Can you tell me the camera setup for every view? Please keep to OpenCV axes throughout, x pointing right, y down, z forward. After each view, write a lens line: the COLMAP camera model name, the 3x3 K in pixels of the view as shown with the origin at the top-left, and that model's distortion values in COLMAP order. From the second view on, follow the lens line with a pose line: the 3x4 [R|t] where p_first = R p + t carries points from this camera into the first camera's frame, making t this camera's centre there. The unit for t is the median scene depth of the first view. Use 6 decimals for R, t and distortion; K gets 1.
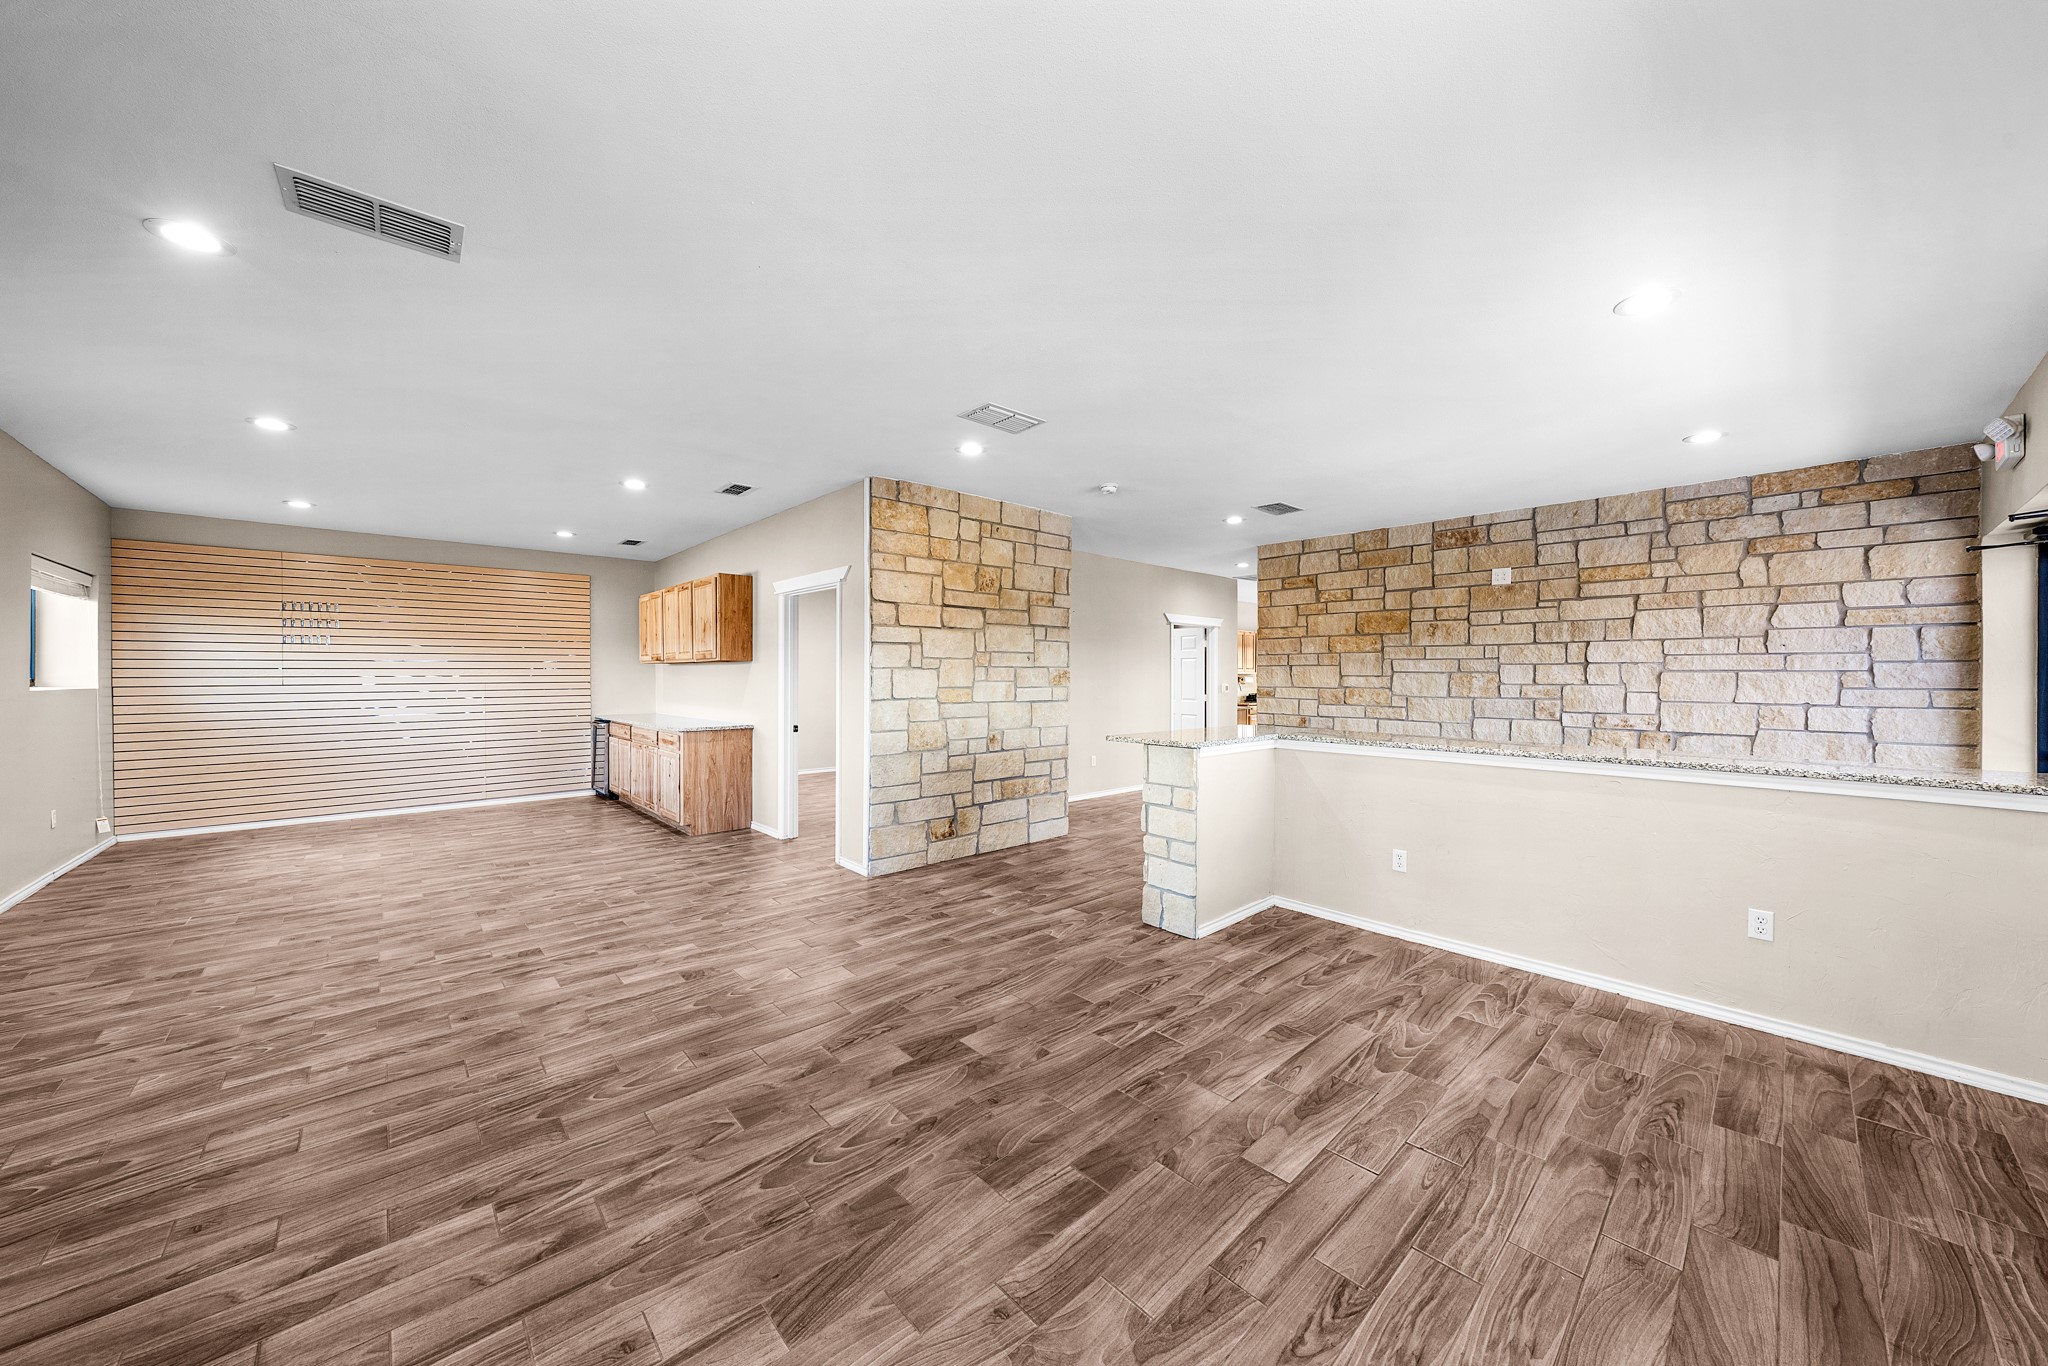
lens RADIAL K [[725.2, 0, 1028.5], [0, 725.2, 660.3], [0, 0, 1]] dist [-0.000830, -0.000352]
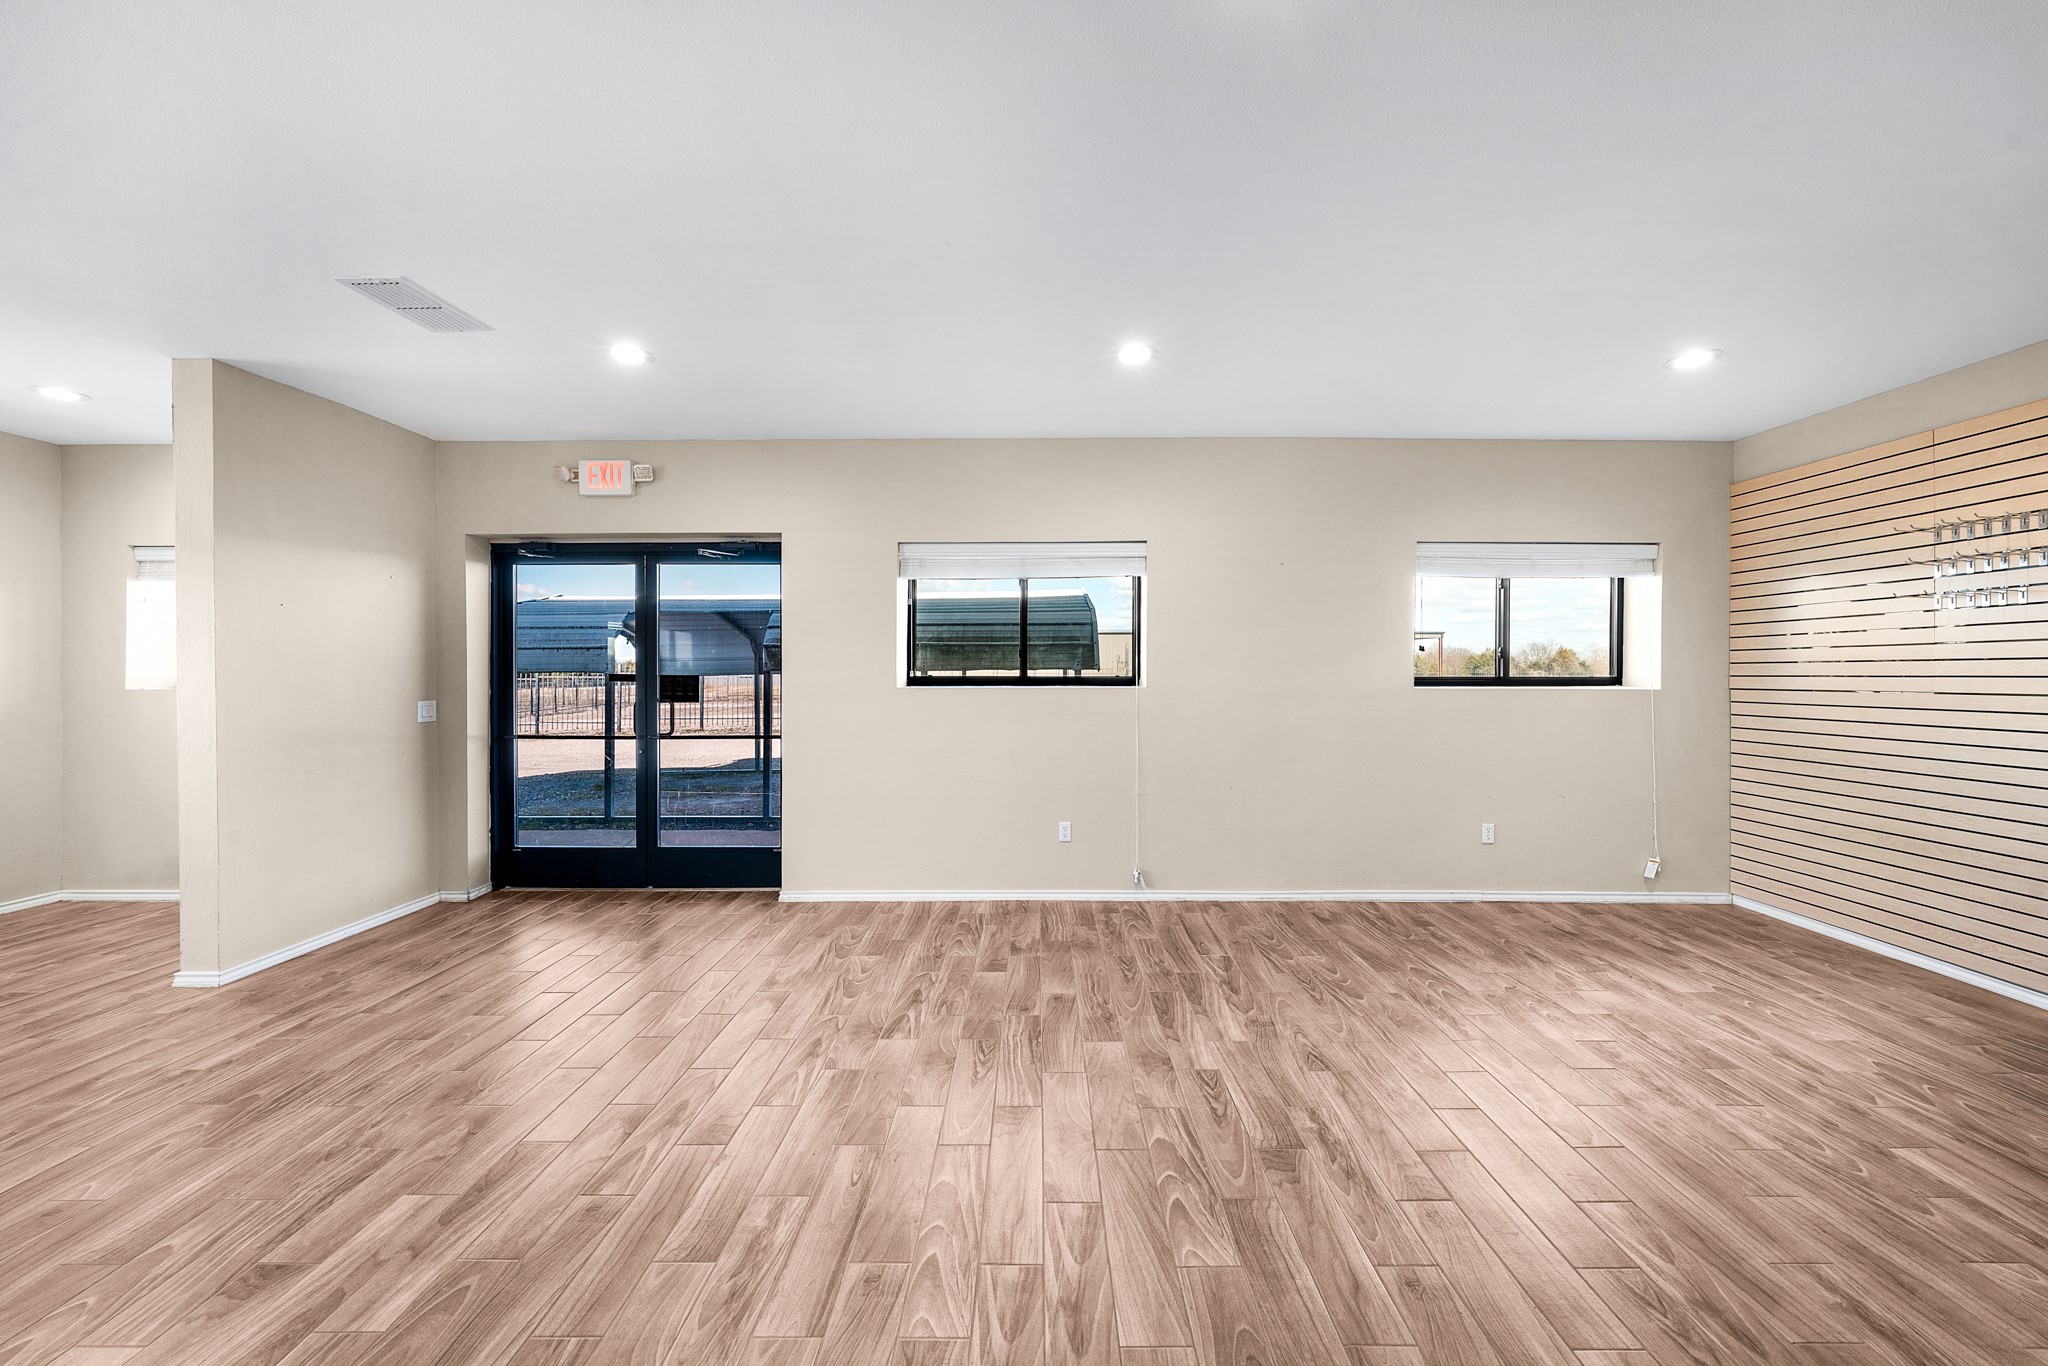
lens RADIAL K [[712.1, 0, 1033.2], [0, 712.1, 673.0], [0, 0, 1]] dist [-0.002578, -0.000205]
pose [[-0.677399, 0.001430, -0.735615, -0.274104], [0.014605, 0.999827, -0.011506, 0.020566], [0.735471, -0.018538, -0.677303, 1.008787]]
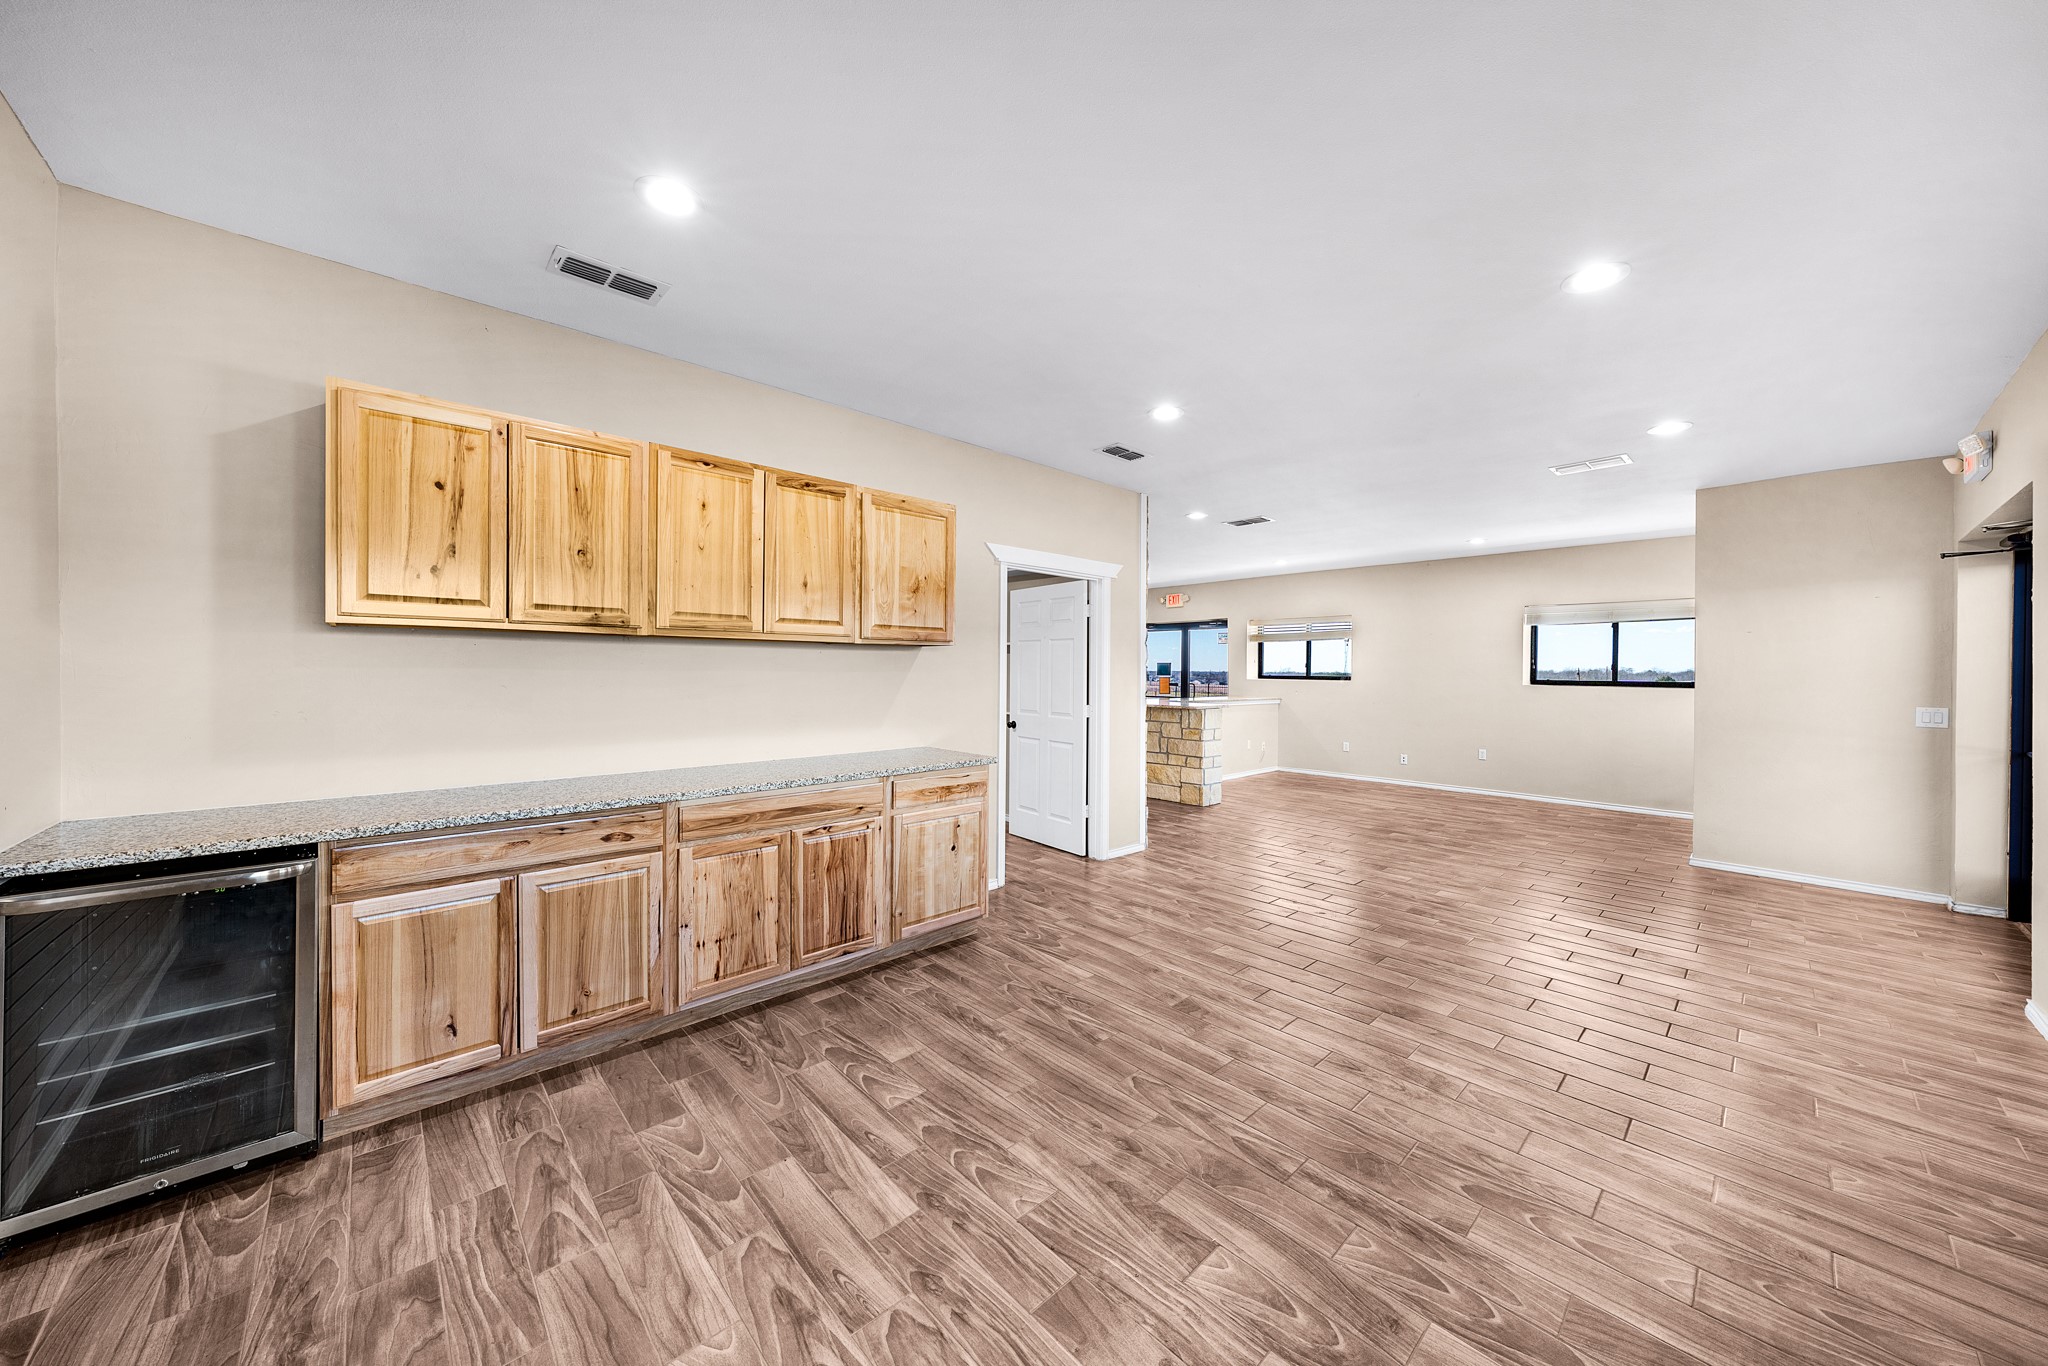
lens RADIAL K [[712.1, 0, 1033.2], [0, 712.1, 673.0], [0, 0, 1]] dist [-0.002578, -0.000205]
pose [[-0.021320, -0.003681, 0.999766, -1.145198], [-0.029438, 0.999562, 0.003052, 0.021052], [-0.999339, -0.029366, -0.021419, 1.042568]]
